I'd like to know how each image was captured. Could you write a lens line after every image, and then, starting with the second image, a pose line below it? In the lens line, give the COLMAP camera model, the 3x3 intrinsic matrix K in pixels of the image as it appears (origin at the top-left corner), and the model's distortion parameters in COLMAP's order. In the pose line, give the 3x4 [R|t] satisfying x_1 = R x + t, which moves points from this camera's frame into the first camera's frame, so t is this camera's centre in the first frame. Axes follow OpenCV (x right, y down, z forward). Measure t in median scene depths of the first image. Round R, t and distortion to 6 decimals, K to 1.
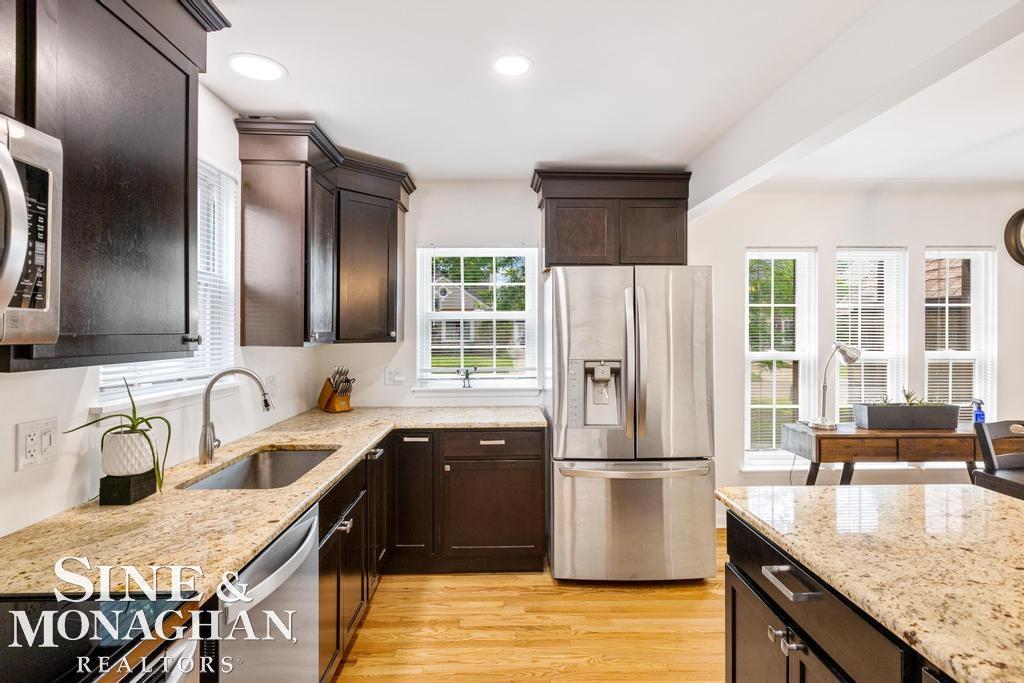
lens RADIAL K [[528.2, 0, 511.0], [0, 528.2, 335.9], [0, 0, 1]] dist [0.000854, -0.000004]
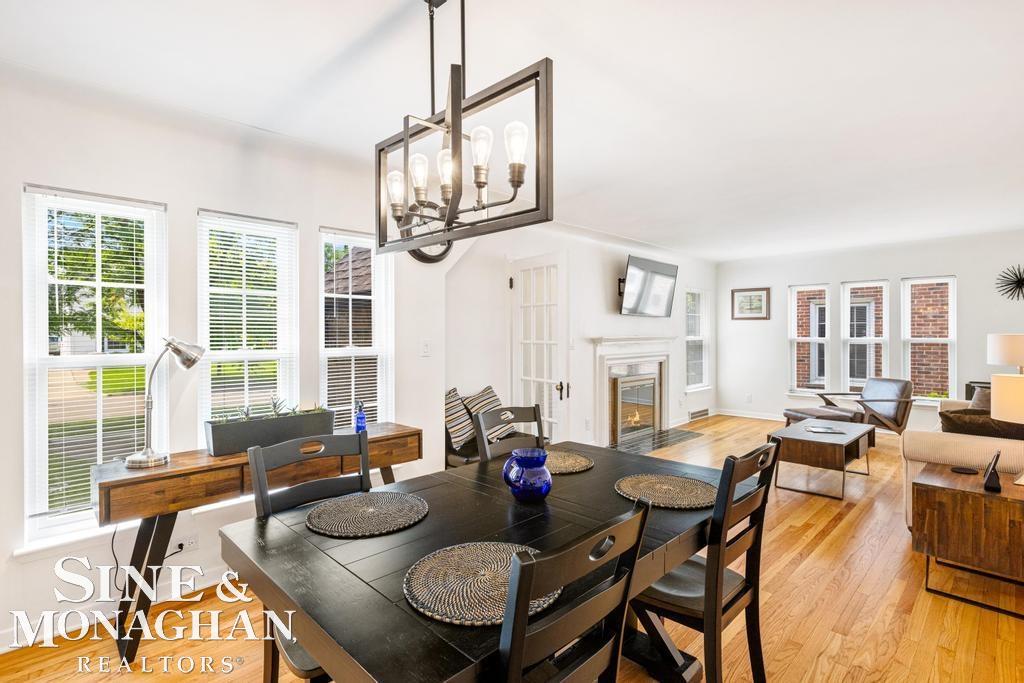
lens RADIAL K [[497.3, 0, 512.1], [0, 497.3, 337.6], [0, 0, 1]] dist [0.003048, 0.000373]
pose [[0.709415, -0.007704, 0.704749, 0.429029], [0.003695, 0.999967, 0.007212, 0.008063], [-0.704782, -0.002512, 0.709420, 0.195396]]
